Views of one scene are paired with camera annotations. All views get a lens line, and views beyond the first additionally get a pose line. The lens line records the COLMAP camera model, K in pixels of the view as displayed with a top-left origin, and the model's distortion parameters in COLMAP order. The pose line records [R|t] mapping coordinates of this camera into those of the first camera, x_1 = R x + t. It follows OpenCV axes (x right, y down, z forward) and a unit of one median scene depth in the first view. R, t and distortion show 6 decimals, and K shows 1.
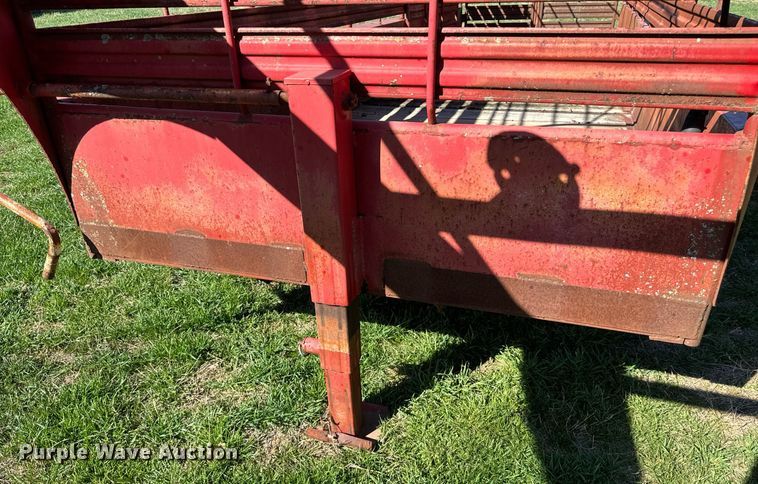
lens RADIAL K [[535.2, 0, 375.4], [0, 535.2, 285.2], [0, 0, 1]] dist [0.011440, -0.003105]
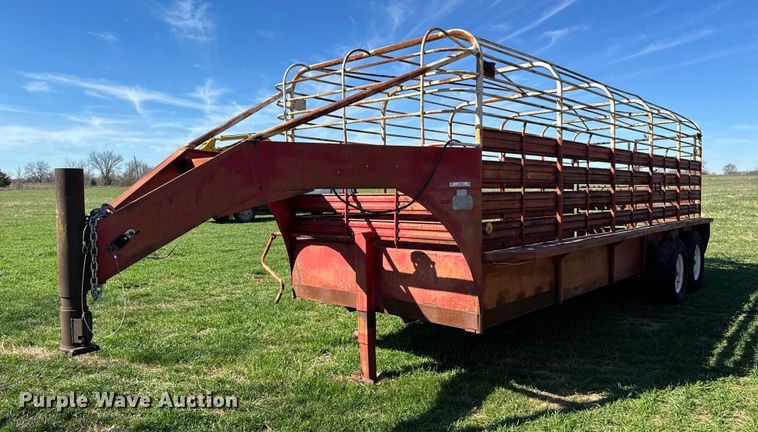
lens RADIAL K [[521.6, 0, 364.3], [0, 521.6, 214.2], [0, 0, 1]] dist [0.038887, -0.000793]
pose [[0.914556, 0.033657, -0.403056, 1.100367], [-0.215334, 0.884075, -0.414781, 0.788148], [0.342371, 0.466132, 0.815783, -1.565232]]
